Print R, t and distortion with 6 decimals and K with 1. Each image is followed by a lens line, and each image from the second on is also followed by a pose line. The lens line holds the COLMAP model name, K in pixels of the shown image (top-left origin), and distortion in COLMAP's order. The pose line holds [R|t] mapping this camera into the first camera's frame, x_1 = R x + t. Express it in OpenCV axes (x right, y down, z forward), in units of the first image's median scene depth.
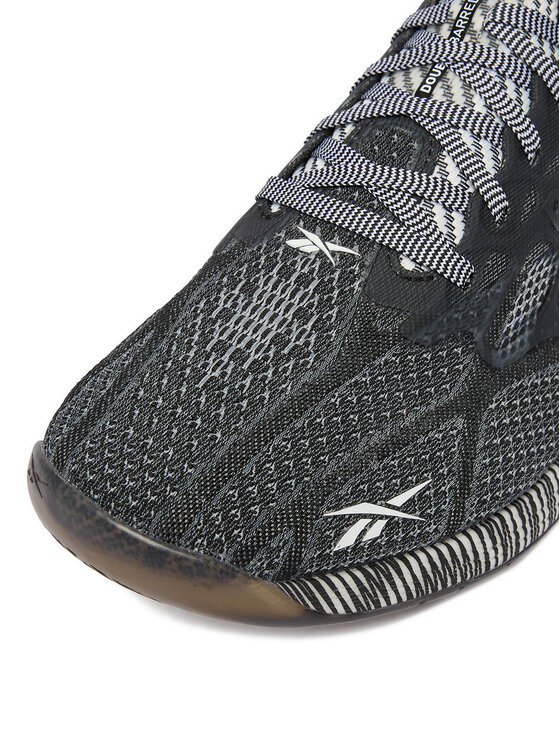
lens RADIAL K [[1380.3, 0, 280.0], [0, 1380.3, 373.0], [0, 0, 1]] dist [-0.023772, -0.179375]
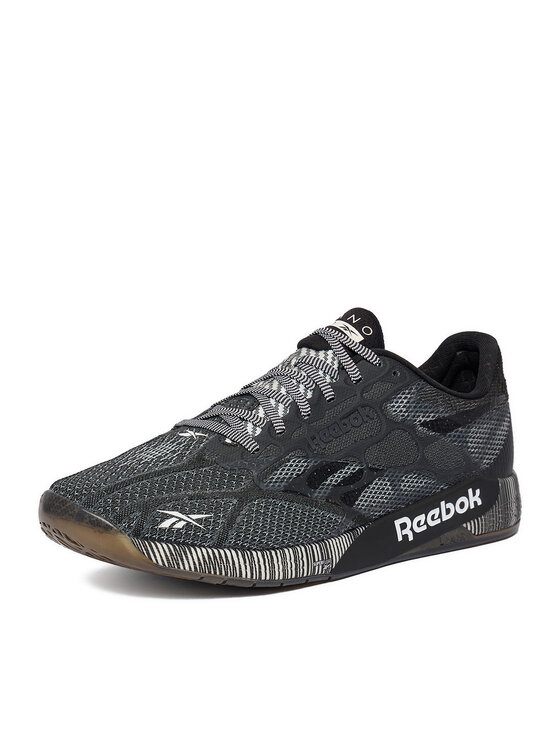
lens RADIAL K [[2172.6, 0, 280.0], [0, 2172.6, 373.0], [0, 0, 1]] dist [-0.018844, -0.081463]
pose [[0.974644, 0.072903, -0.211552, 0.907564], [-0.171415, 0.850955, -0.496479, 1.546057], [0.143827, 0.520154, 0.841875, -1.956298]]
